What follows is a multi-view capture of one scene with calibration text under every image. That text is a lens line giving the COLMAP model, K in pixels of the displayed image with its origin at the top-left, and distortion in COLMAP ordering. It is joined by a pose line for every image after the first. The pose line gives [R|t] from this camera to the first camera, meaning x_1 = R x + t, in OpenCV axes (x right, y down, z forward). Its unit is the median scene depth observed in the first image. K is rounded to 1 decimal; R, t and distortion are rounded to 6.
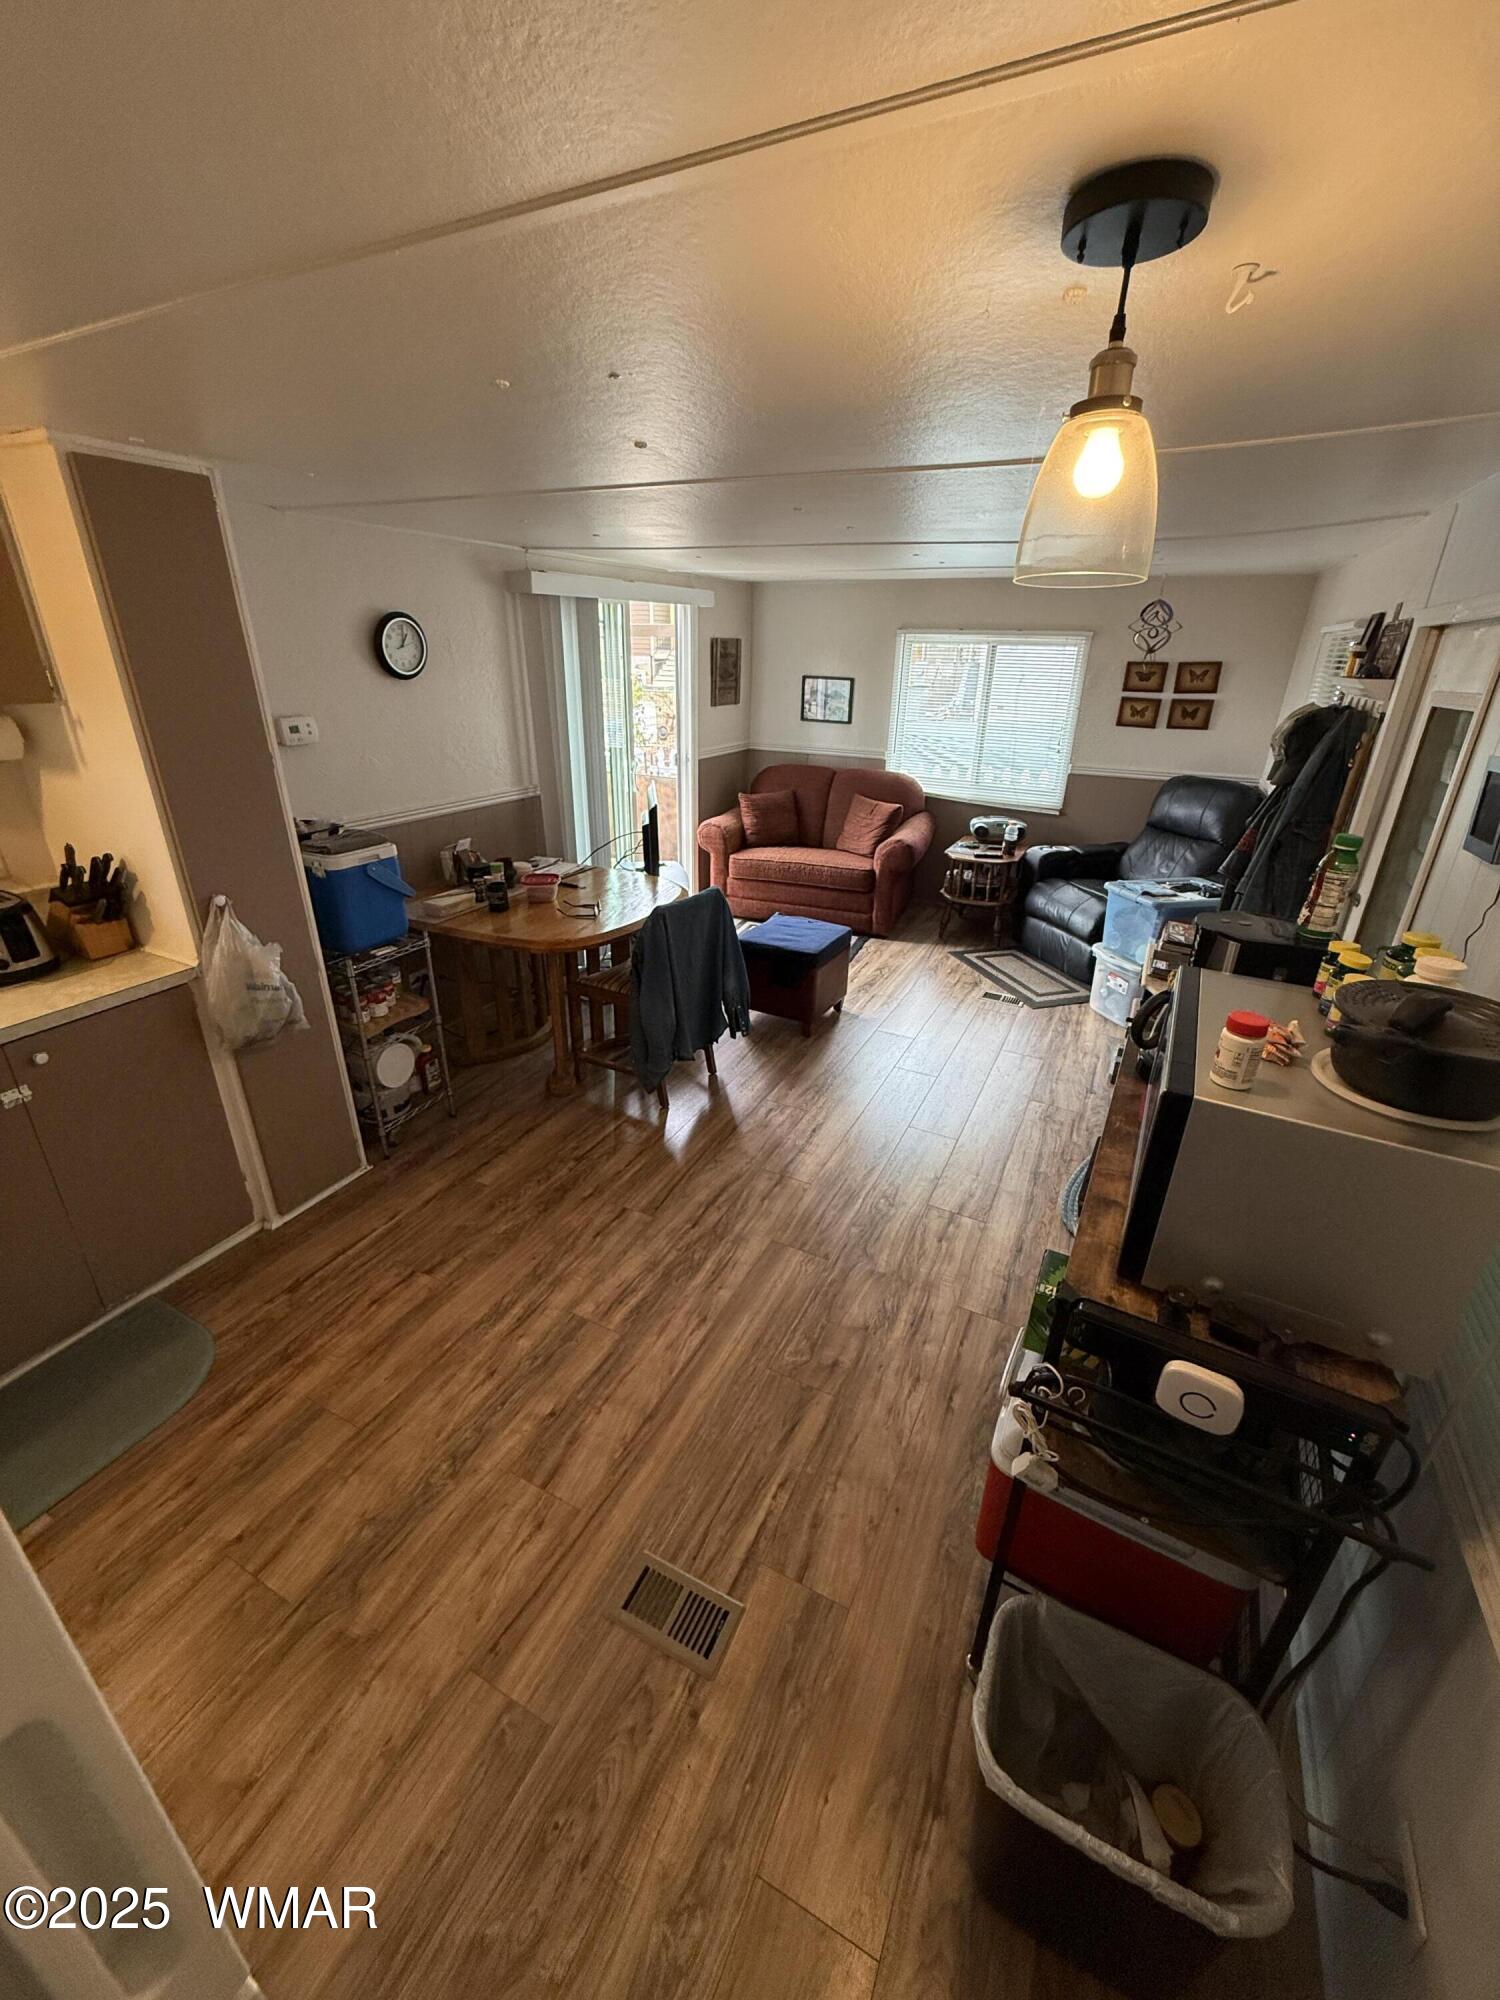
lens RADIAL K [[797.6, 0, 748.9], [0, 797.6, 994.5], [0, 0, 1]] dist [-0.000110, -0.000144]
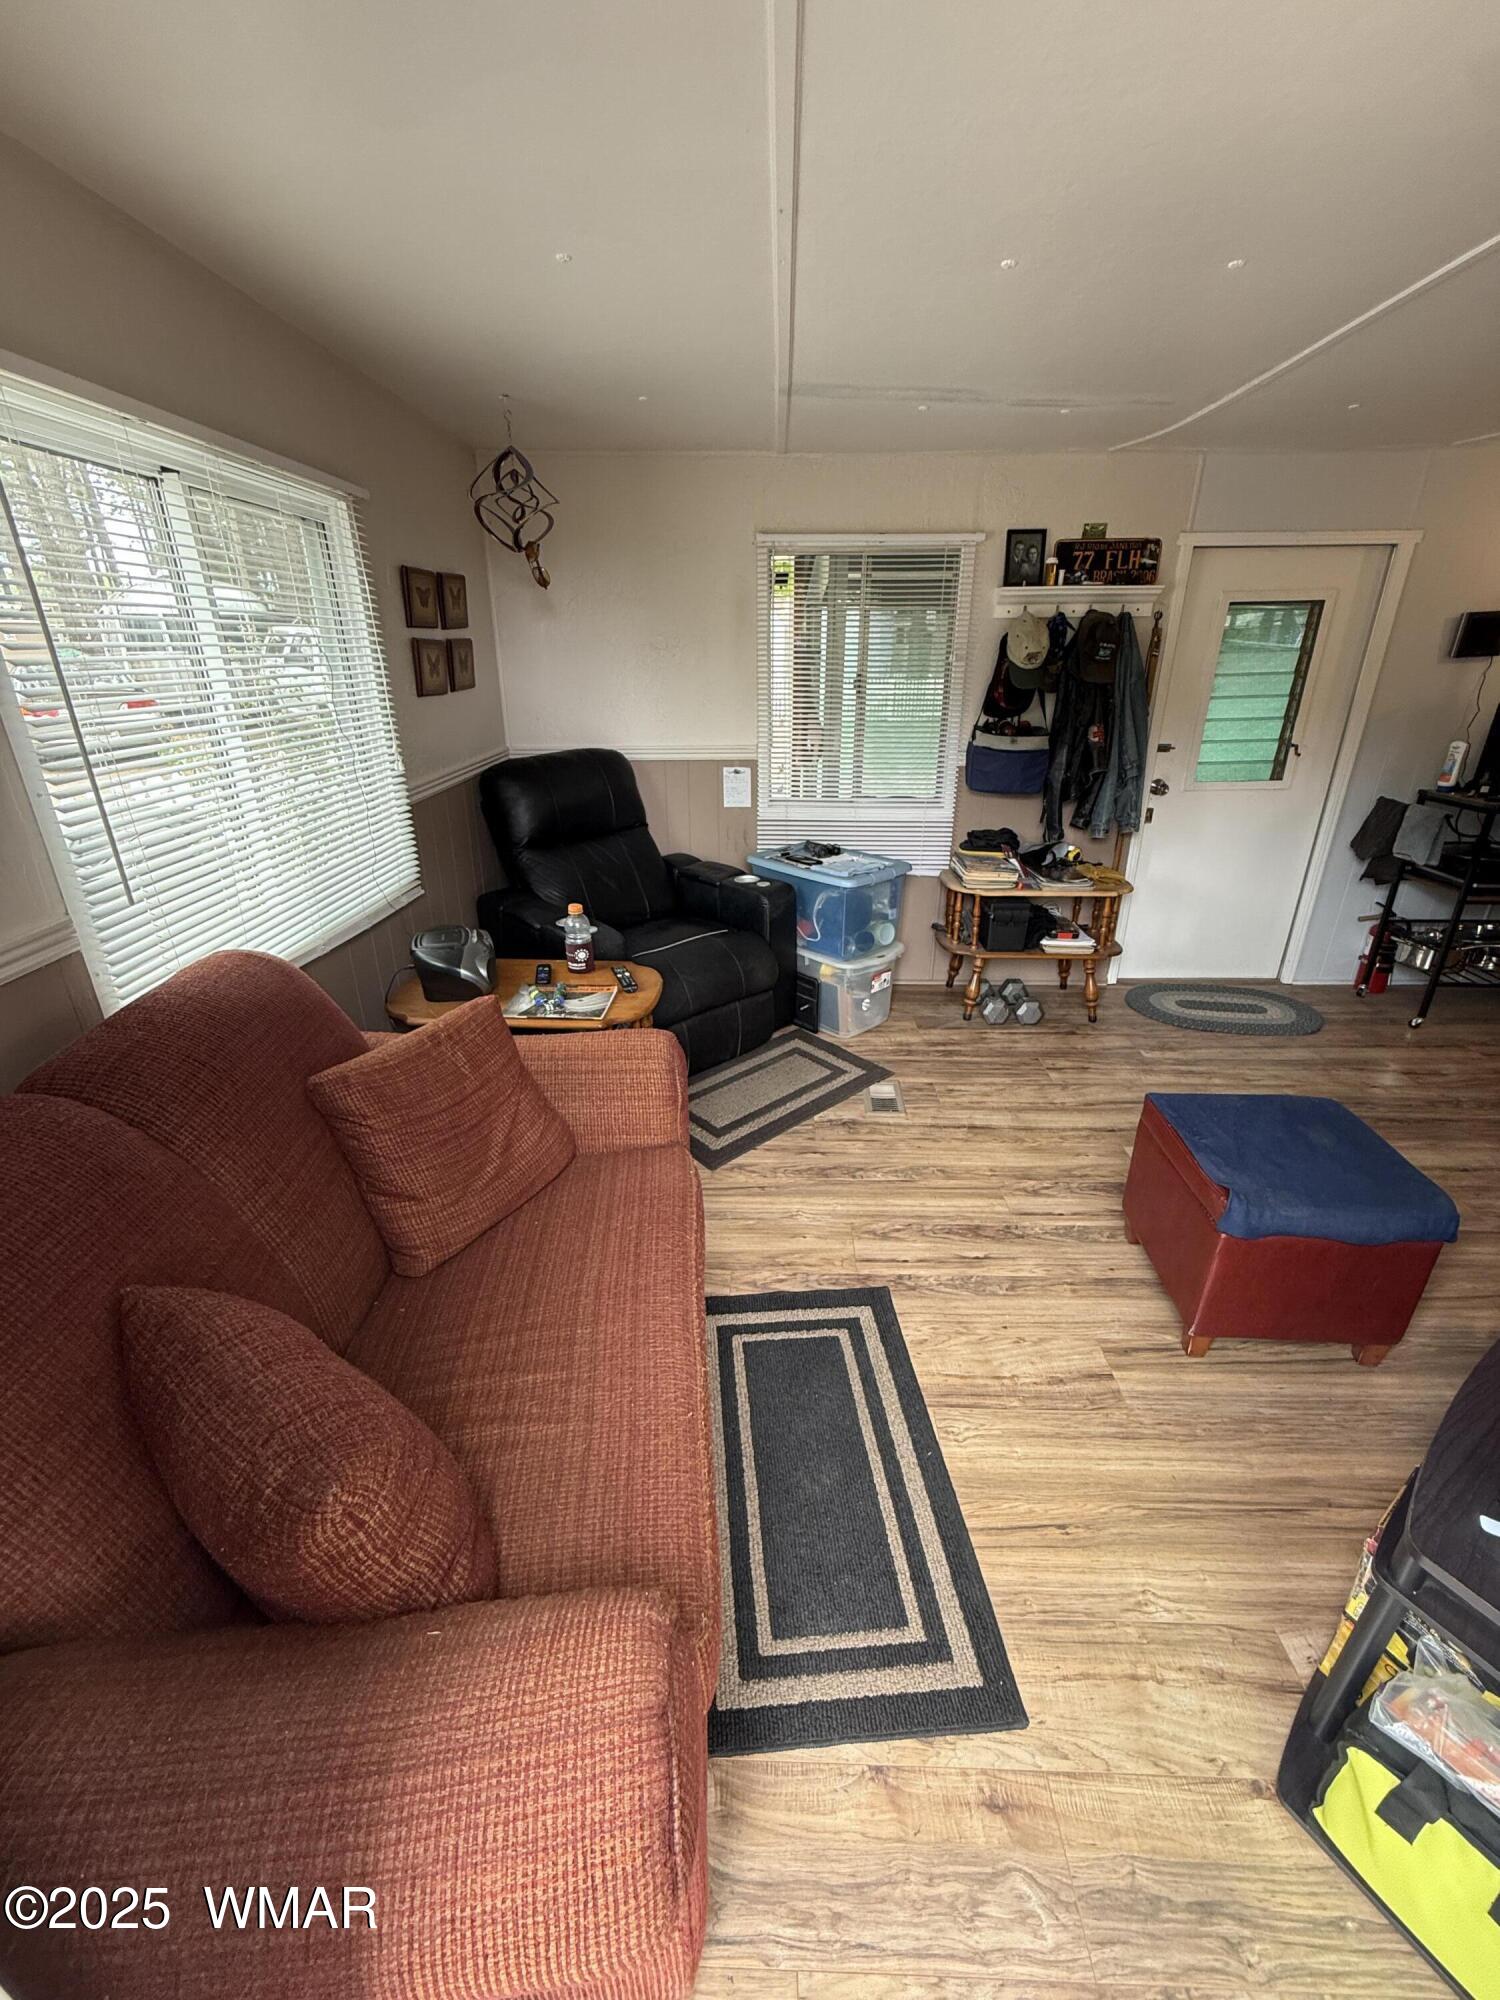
lens RADIAL K [[797.6, 0, 750.4], [0, 797.6, 1004.8], [0, 0, 1]] dist [-0.000110, -0.000144]
pose [[-0.427681, -0.381006, 0.819709, -0.149107], [0.365120, 0.756745, 0.542240, -0.474821], [-0.826908, 0.531198, -0.184532, 1.256007]]
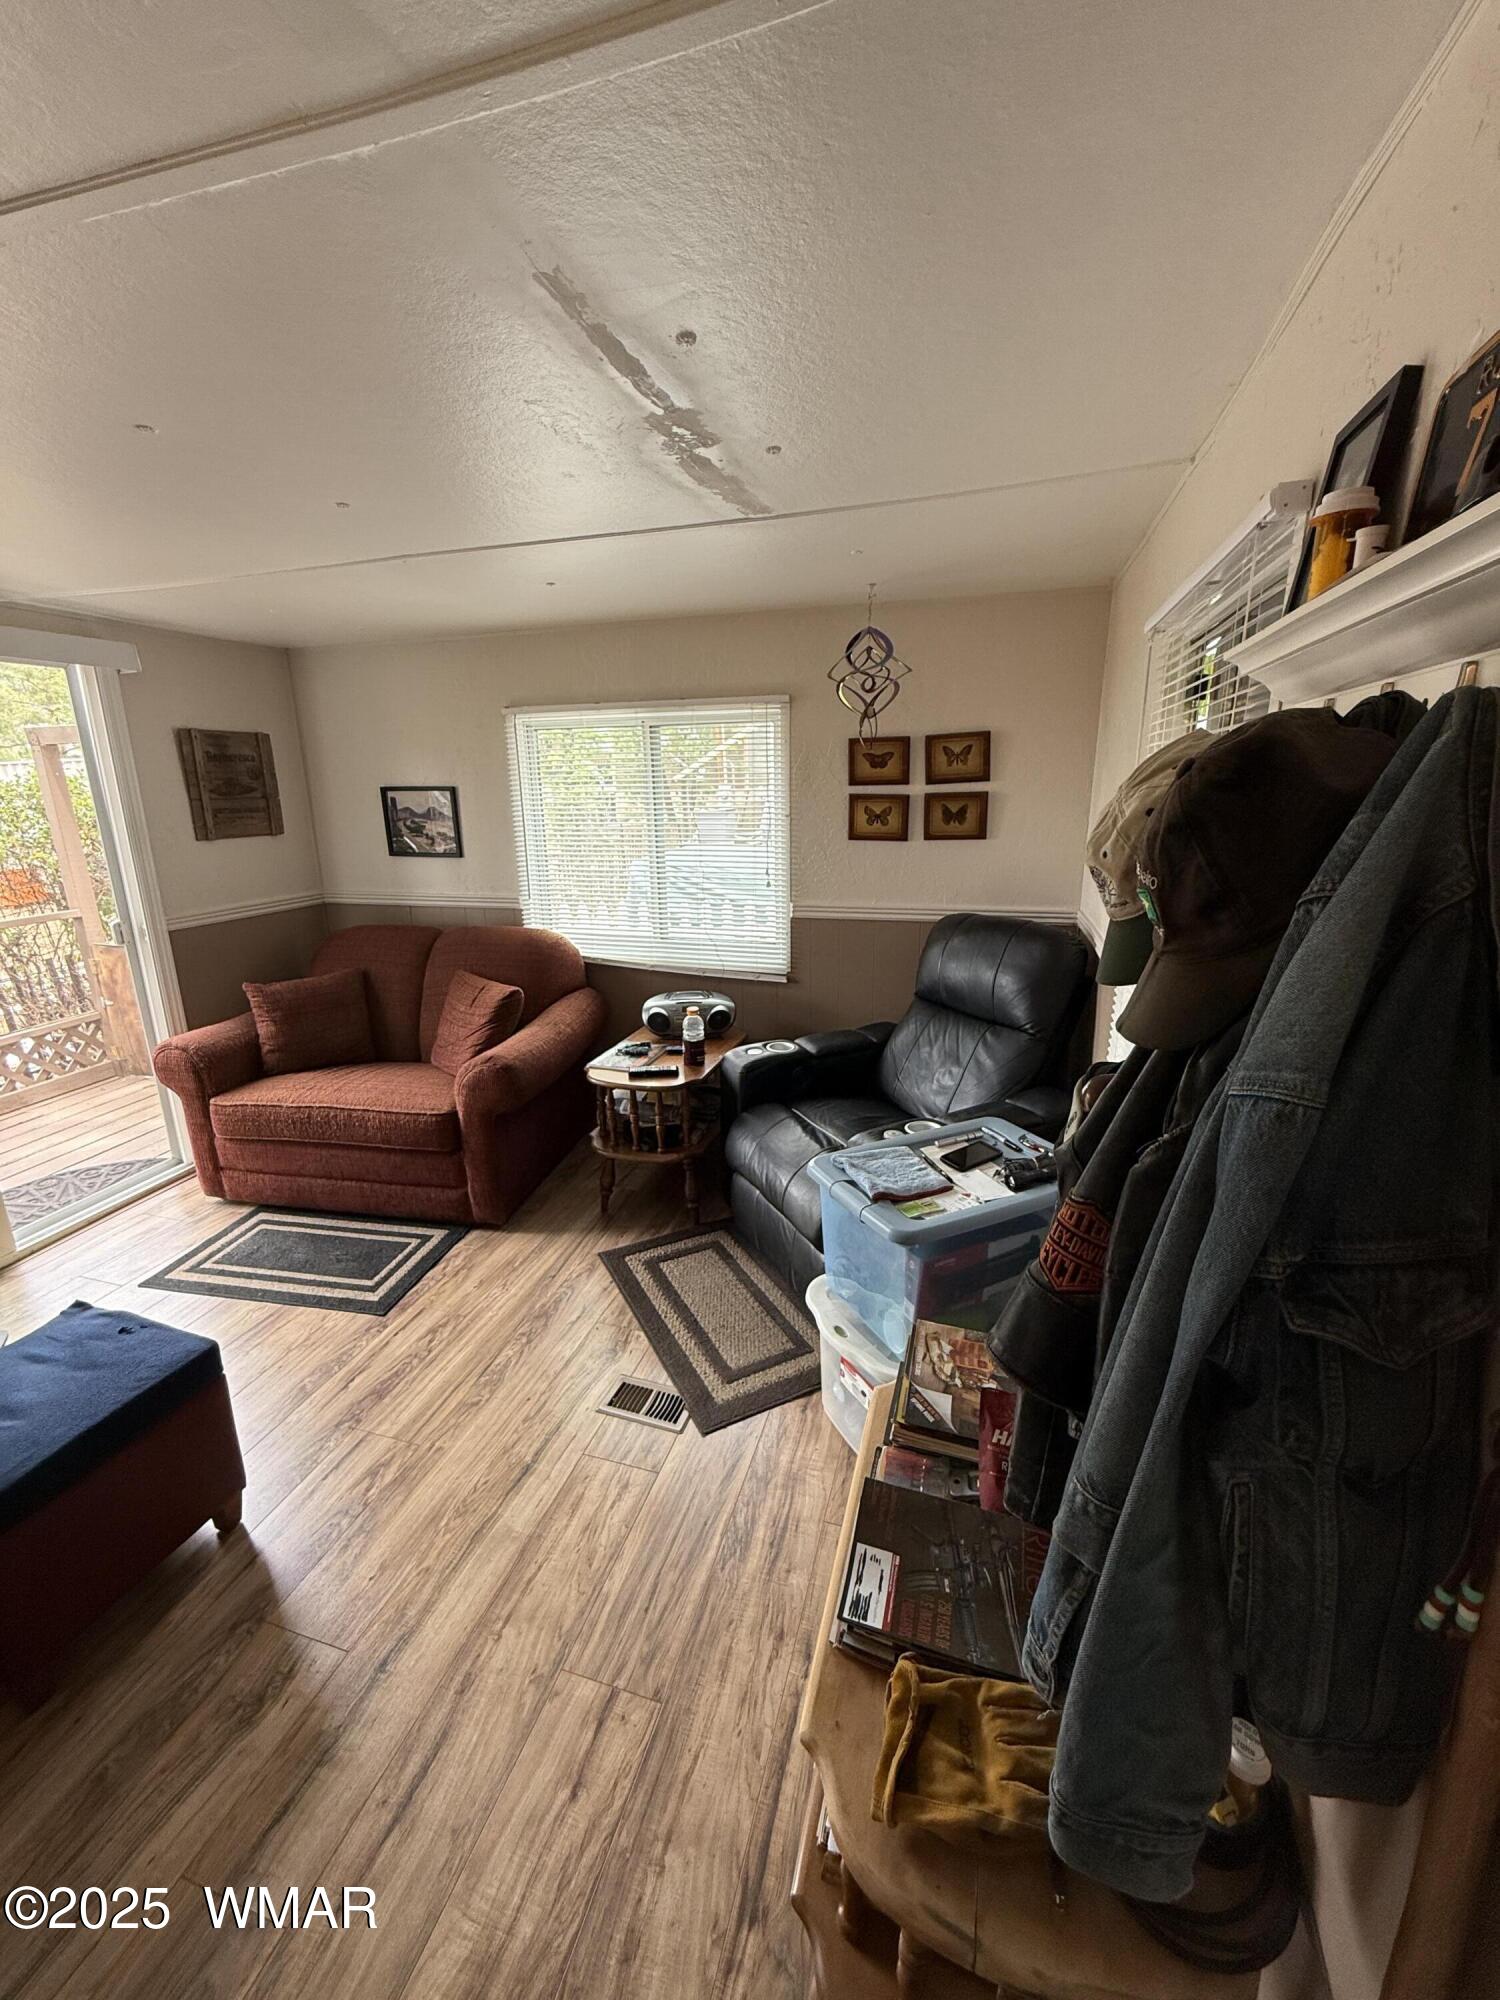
lens RADIAL K [[797.6, 0, 749.9], [0, 797.6, 993.6], [0, 0, 1]] dist [-0.000110, -0.000144]
pose [[0.984355, -0.076765, 0.158595, 0.343699], [0.100008, 0.984482, -0.144199, -0.171288], [-0.145064, 0.157803, 0.976757, 0.528668]]
